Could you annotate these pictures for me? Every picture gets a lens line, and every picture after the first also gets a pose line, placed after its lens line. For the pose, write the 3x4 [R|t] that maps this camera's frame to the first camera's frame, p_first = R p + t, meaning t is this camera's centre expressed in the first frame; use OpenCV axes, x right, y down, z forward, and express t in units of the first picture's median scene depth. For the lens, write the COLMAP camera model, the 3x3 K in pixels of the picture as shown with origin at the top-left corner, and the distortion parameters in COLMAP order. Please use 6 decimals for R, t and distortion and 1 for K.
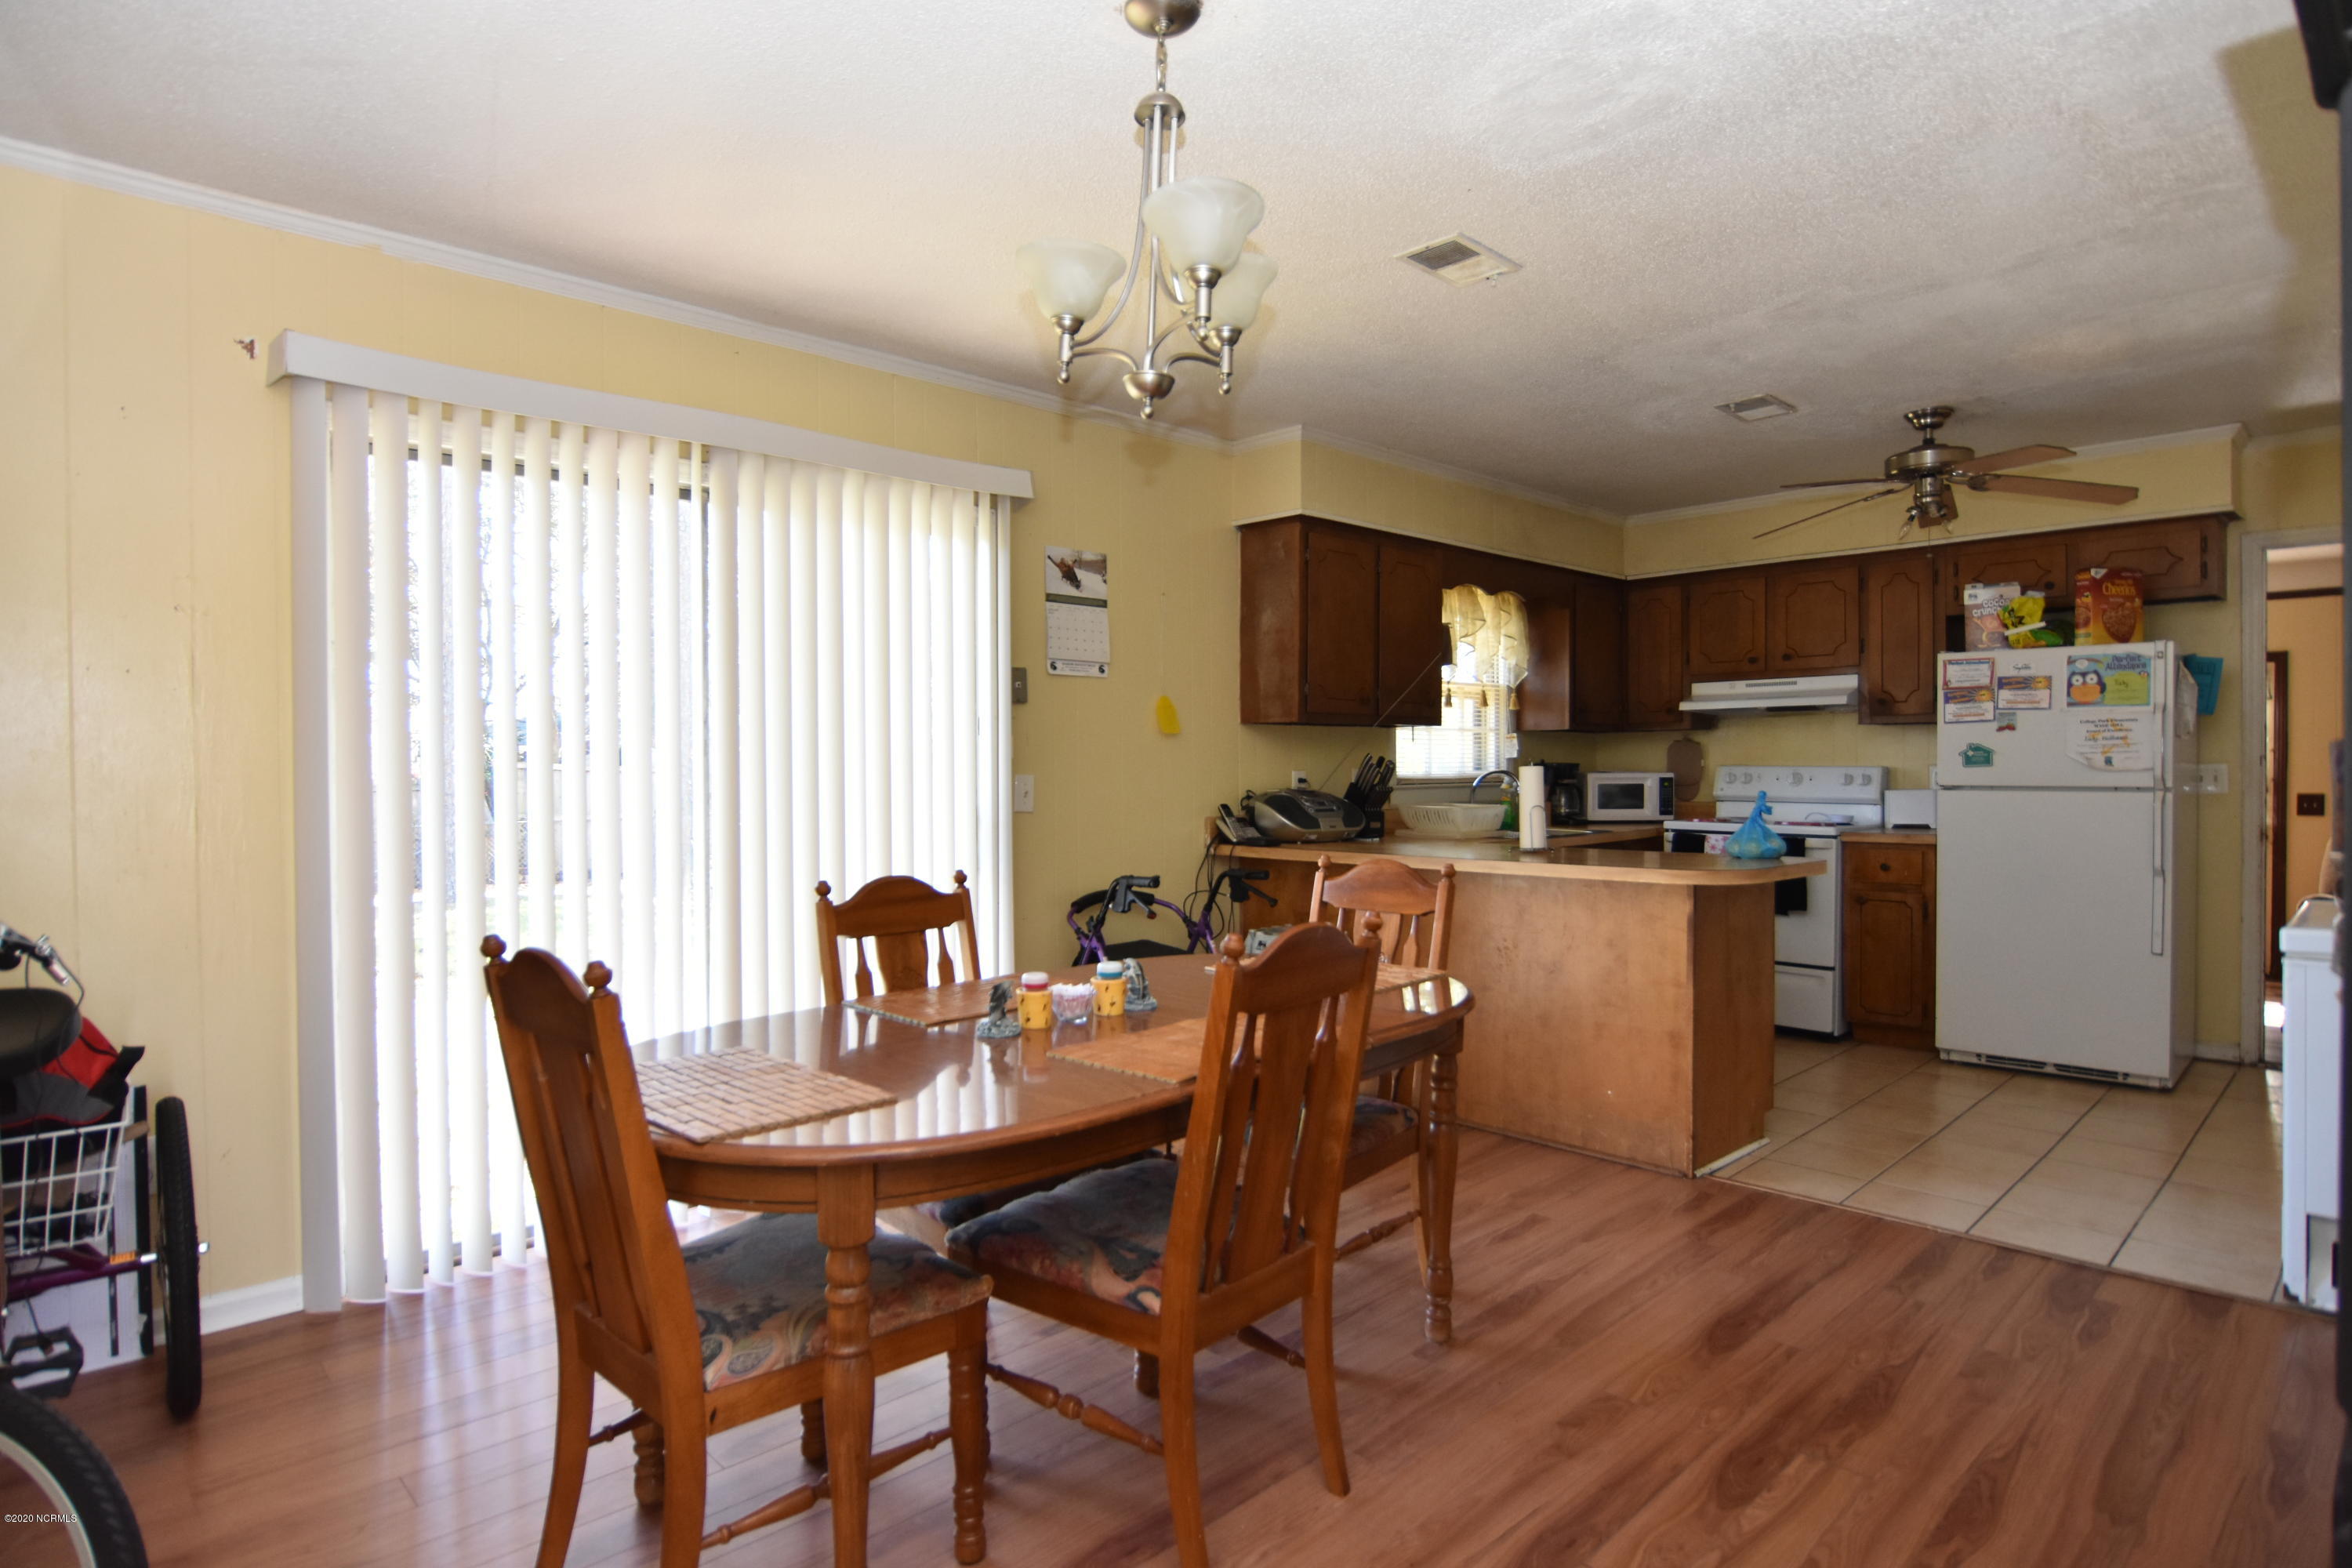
lens RADIAL K [[1267.3, 0, 1175.3], [0, 1267.3, 783.7], [0, 0, 1]] dist [-0.028135, 0.003410]
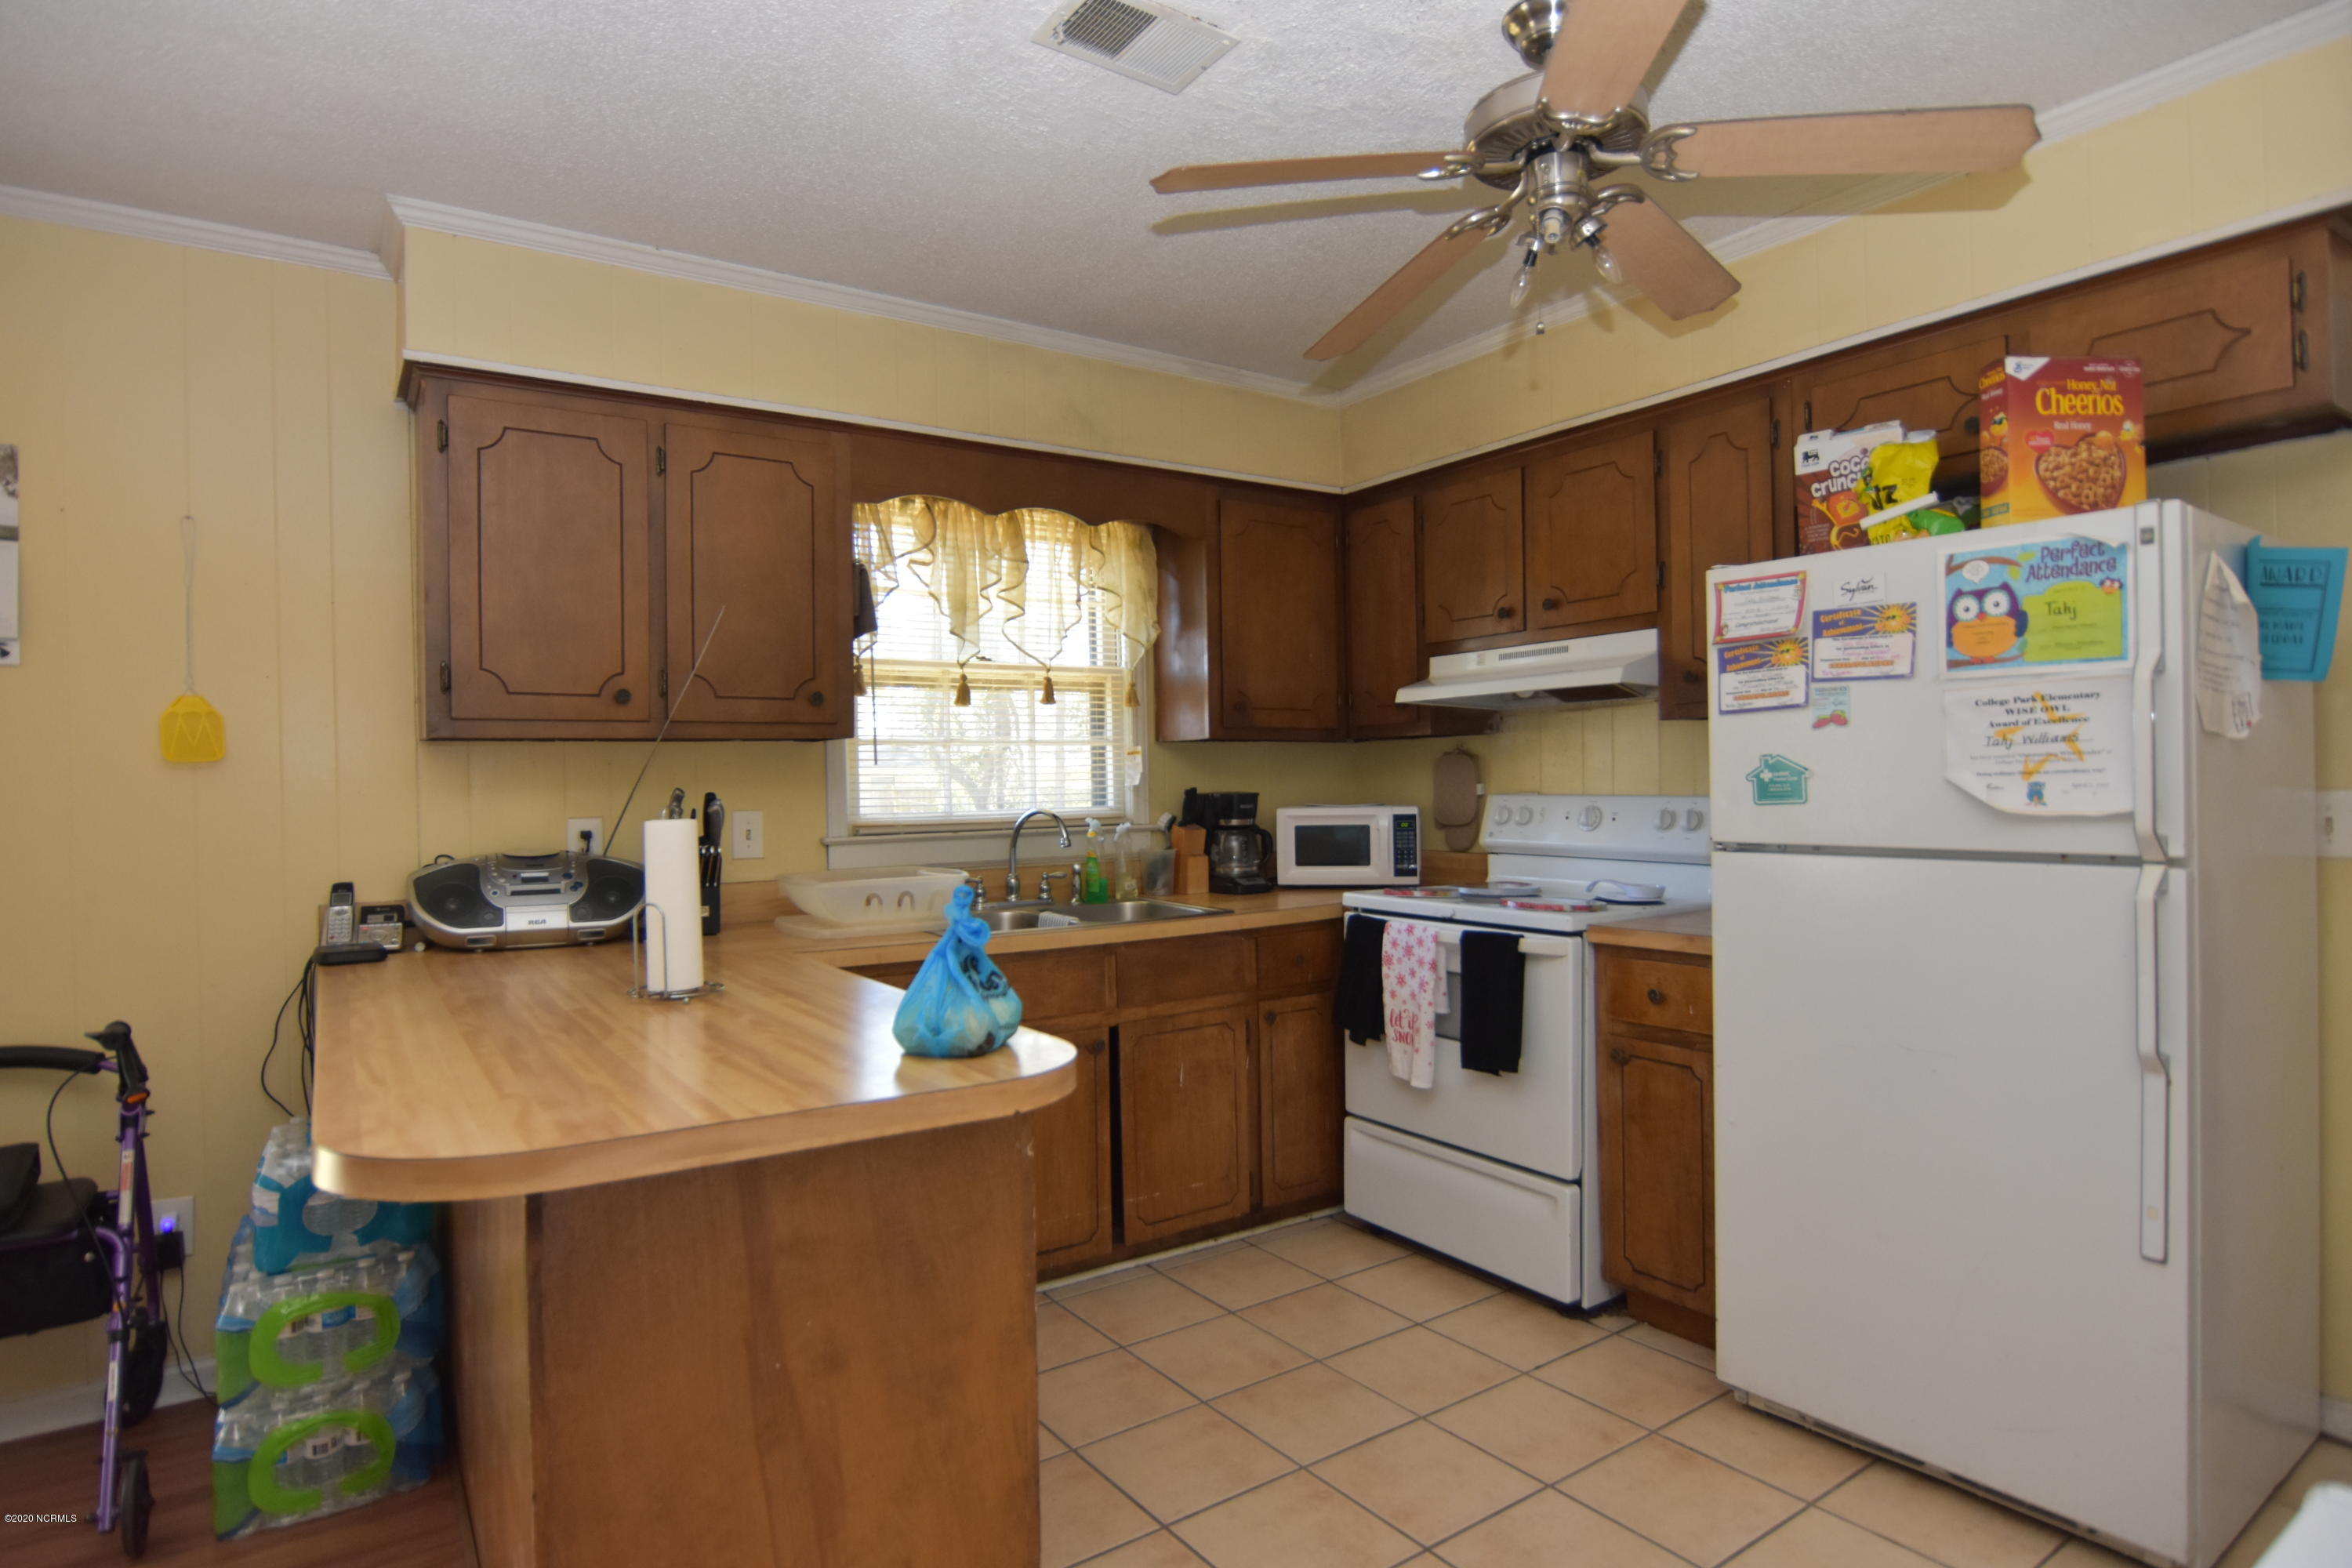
lens RADIAL K [[1267.3, 0, 1179.6], [0, 1267.3, 781.5], [0, 0, 1]] dist [-0.028135, 0.003410]
pose [[0.986520, -0.011922, -0.163205, 0.488391], [0.010093, 0.999877, -0.012029, -0.018434], [0.163329, 0.010220, 0.986519, 0.489555]]
